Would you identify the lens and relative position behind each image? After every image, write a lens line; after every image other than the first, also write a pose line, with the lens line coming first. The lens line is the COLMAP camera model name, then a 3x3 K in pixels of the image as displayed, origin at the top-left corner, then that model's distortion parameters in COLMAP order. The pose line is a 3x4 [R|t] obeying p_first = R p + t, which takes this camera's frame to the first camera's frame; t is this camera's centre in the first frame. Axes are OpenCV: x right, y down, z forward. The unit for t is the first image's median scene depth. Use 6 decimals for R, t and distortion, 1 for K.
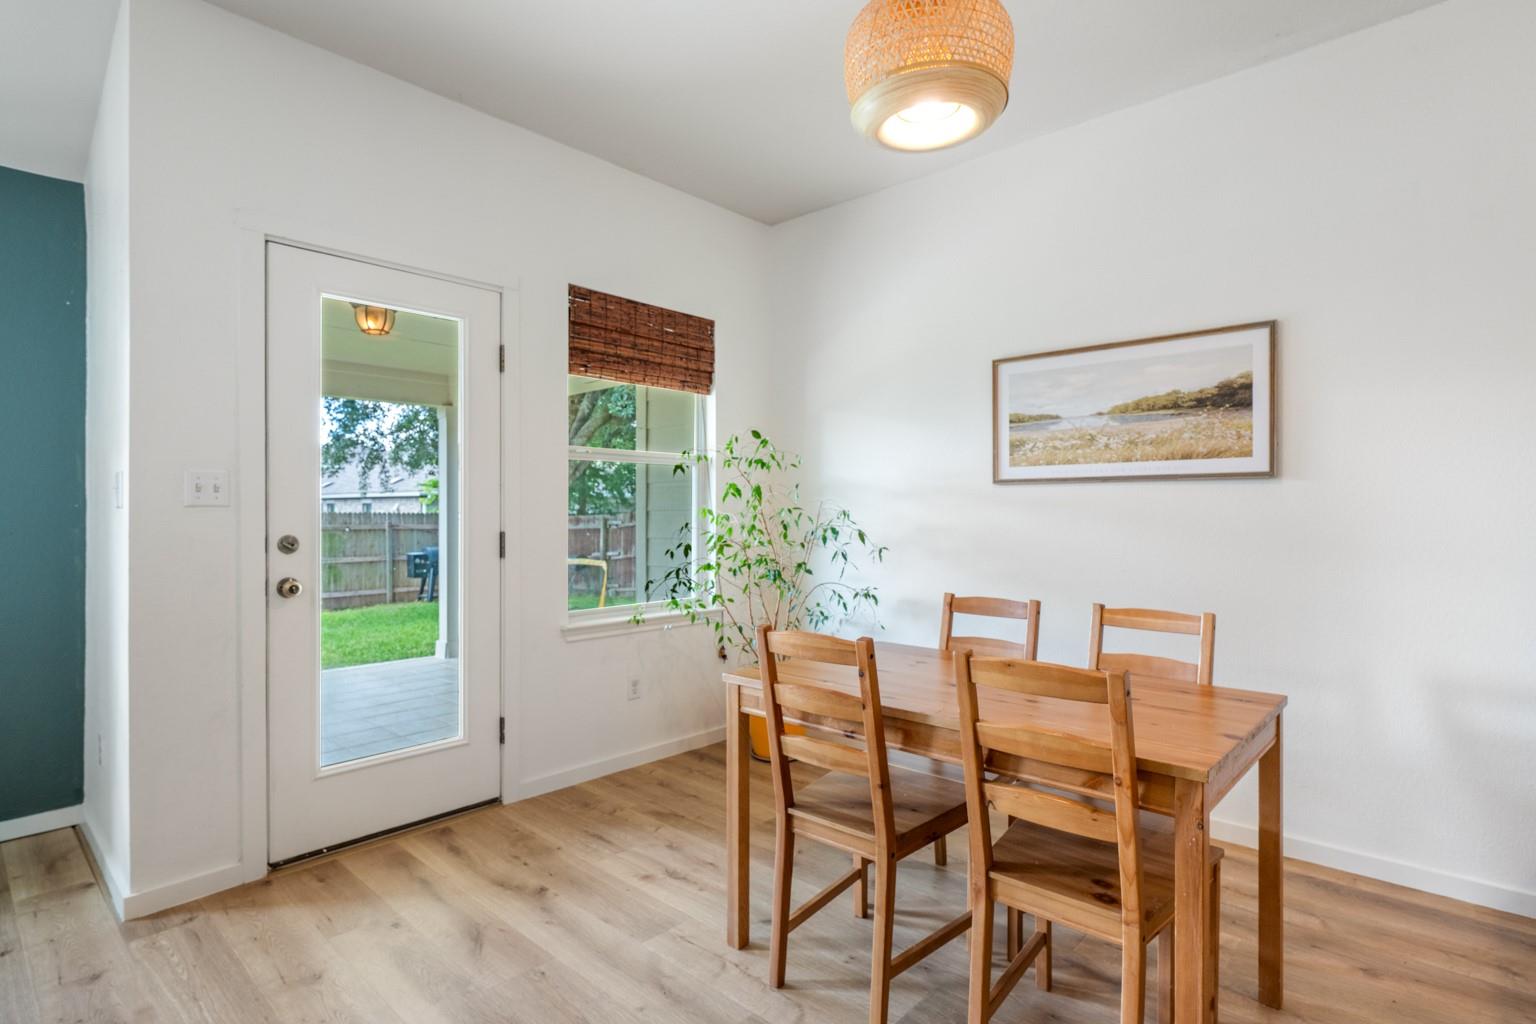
lens RADIAL K [[778.9, 0, 773.2], [0, 778.9, 514.5], [0, 0, 1]] dist [-0.005541, 0.000375]
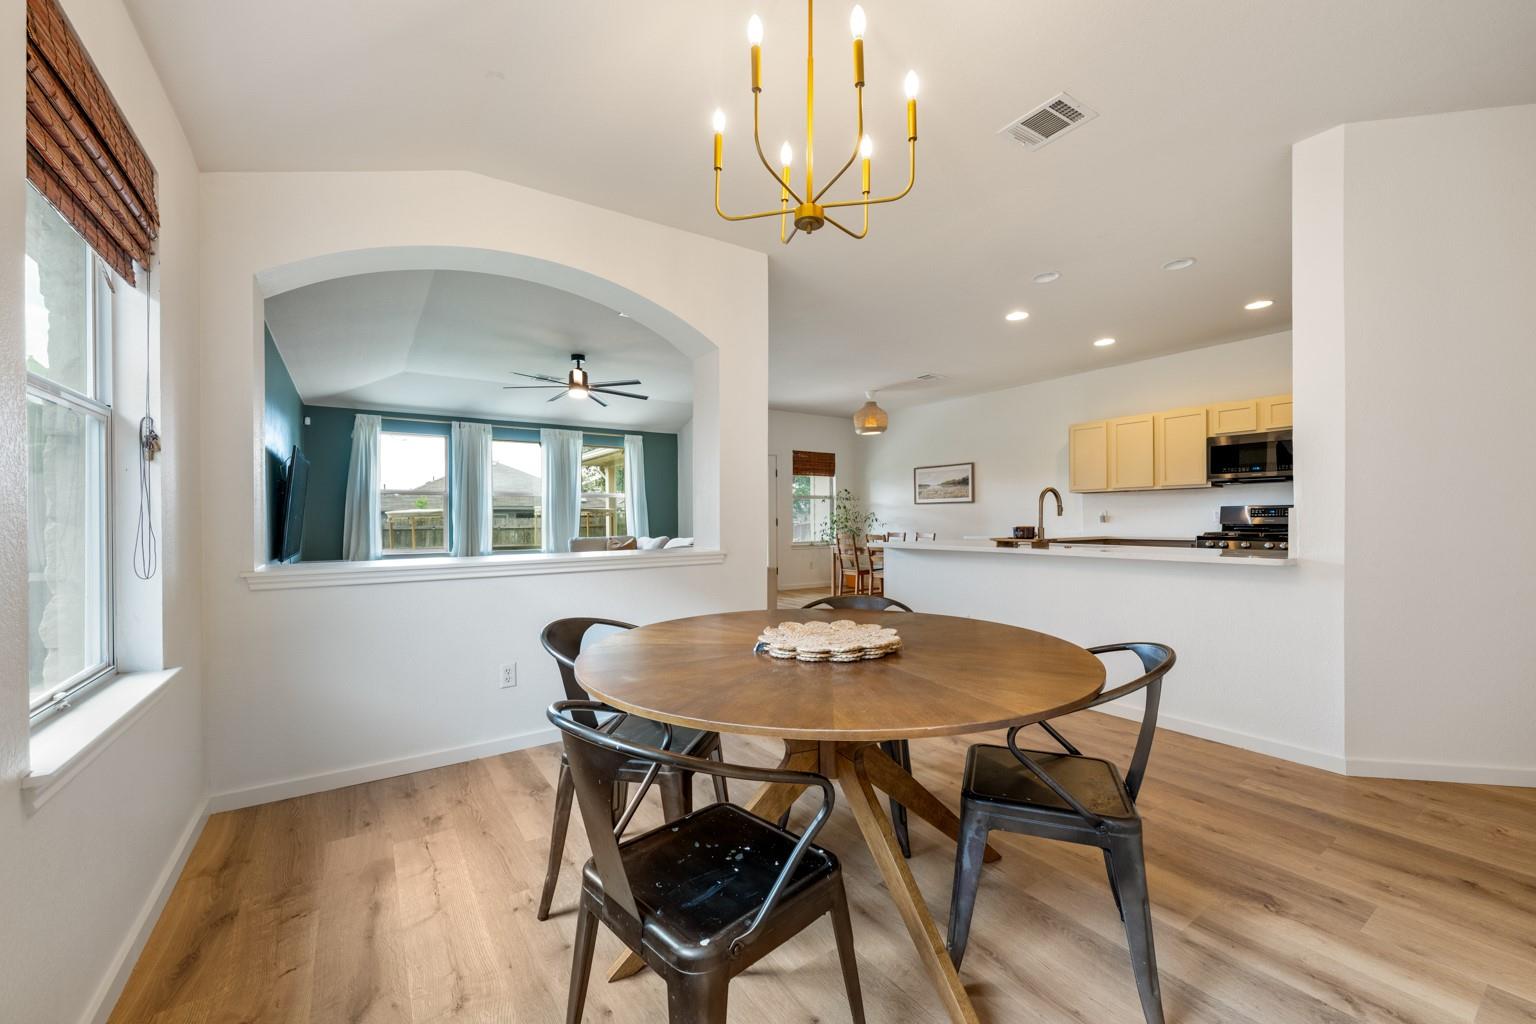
lens RADIAL K [[607.9, 0, 774.7], [0, 607.9, 519.8], [0, 0, 1]] dist [0.000559, -0.000590]
pose [[0.974173, -0.006367, -0.225713, 0.311413], [0.006130, 0.999980, -0.001753, 0.032500], [0.225720, 0.000324, 0.974192, -1.901150]]
